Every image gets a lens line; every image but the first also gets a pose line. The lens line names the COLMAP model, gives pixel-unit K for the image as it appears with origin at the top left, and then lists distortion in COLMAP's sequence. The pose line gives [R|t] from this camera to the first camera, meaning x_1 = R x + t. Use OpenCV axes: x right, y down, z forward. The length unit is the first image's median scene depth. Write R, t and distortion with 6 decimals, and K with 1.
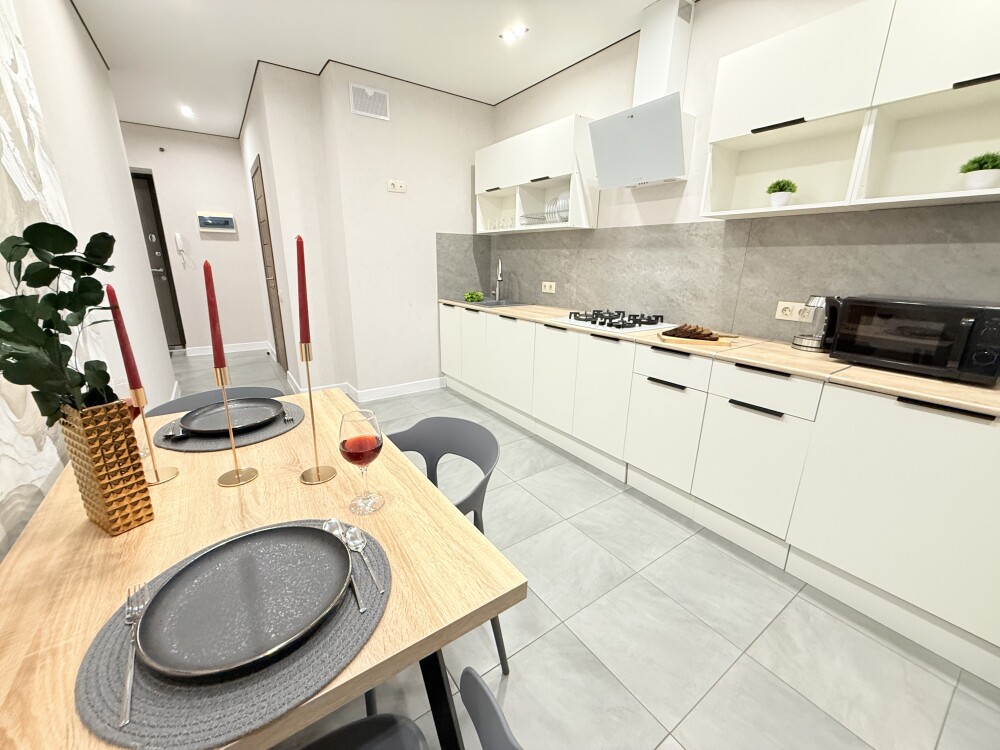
lens RADIAL K [[394.9, 0, 500.0], [0, 394.9, 375.0], [0, 0, 1]] dist [0.001547, 0.000278]
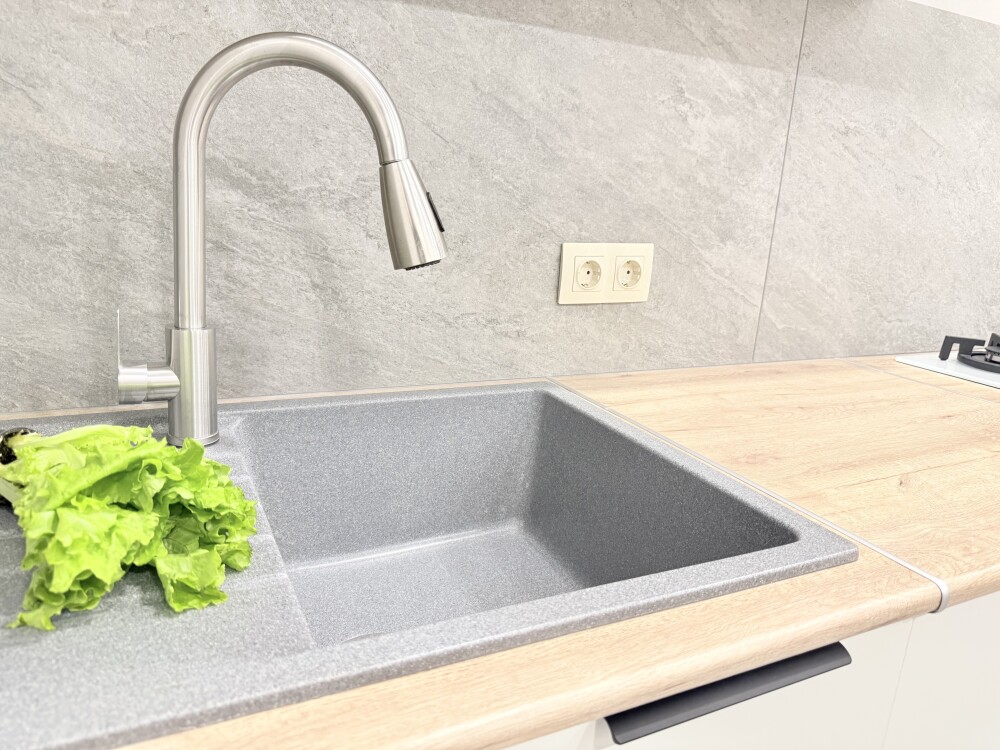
lens RADIAL K [[711.5, 0, 497.5], [0, 711.5, 378.8], [0, 0, 1]] dist [0.079337, -0.126737]
pose [[0.157567, -0.262918, 0.951865, -0.276183], [0.218998, 0.949207, 0.225932, -0.368572], [-0.962919, 0.172857, 0.207142, 1.406680]]
